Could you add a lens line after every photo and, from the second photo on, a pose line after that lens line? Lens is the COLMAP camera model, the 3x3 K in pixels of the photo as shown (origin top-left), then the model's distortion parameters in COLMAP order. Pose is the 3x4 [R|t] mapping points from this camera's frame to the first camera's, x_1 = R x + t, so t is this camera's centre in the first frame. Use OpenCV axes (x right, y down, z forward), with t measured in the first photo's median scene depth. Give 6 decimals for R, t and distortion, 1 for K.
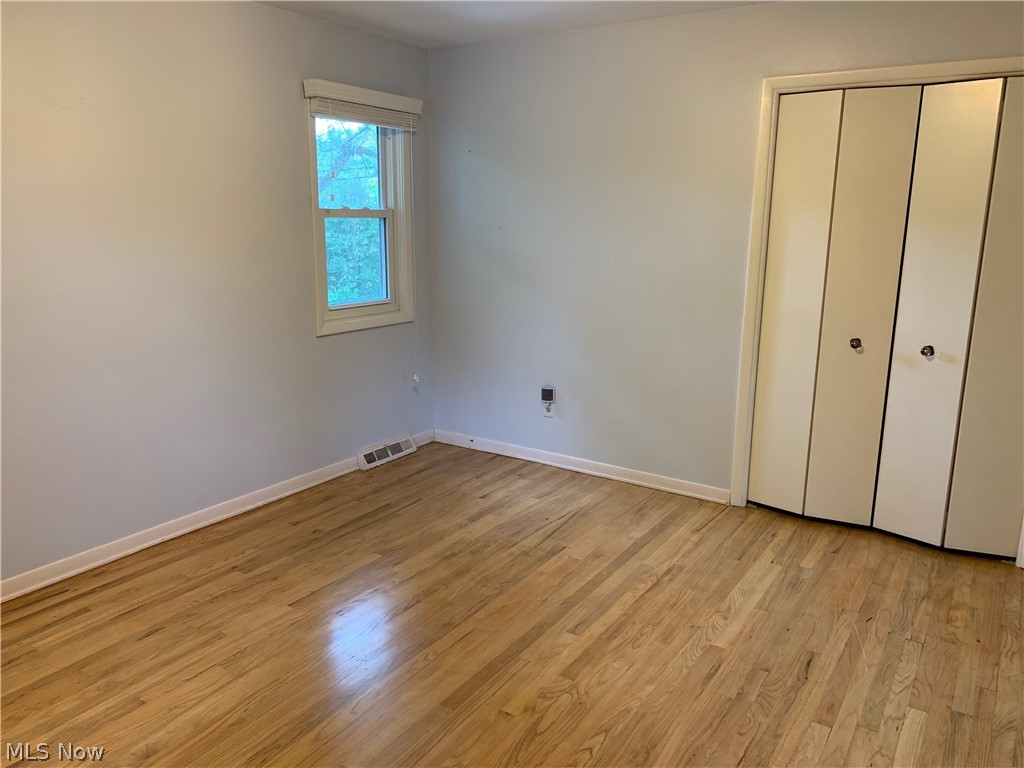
lens RADIAL K [[783.3, 0, 506.5], [0, 783.3, 380.6], [0, 0, 1]] dist [0.013493, -0.003656]
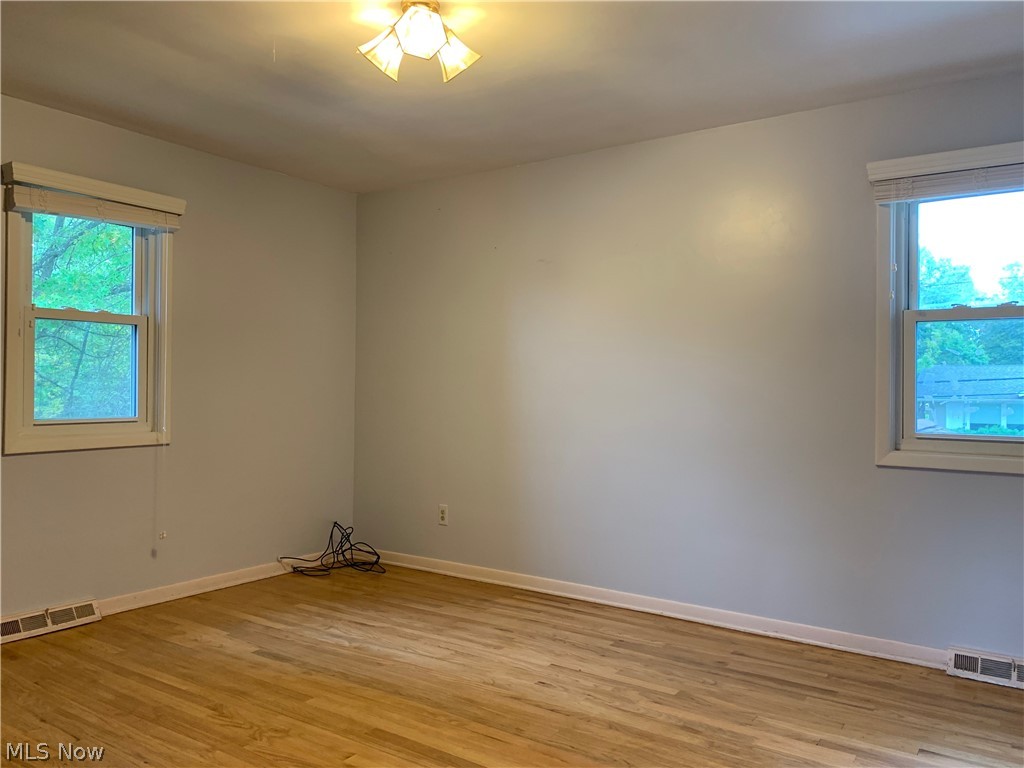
lens RADIAL K [[783.3, 0, 506.4], [0, 783.3, 383.4], [0, 0, 1]] dist [0.013493, -0.003656]
pose [[-0.013430, -0.007042, -0.999885, 0.675945], [-0.229824, 0.973225, -0.003767, -0.057009], [0.973139, 0.229747, -0.014689, 0.739553]]
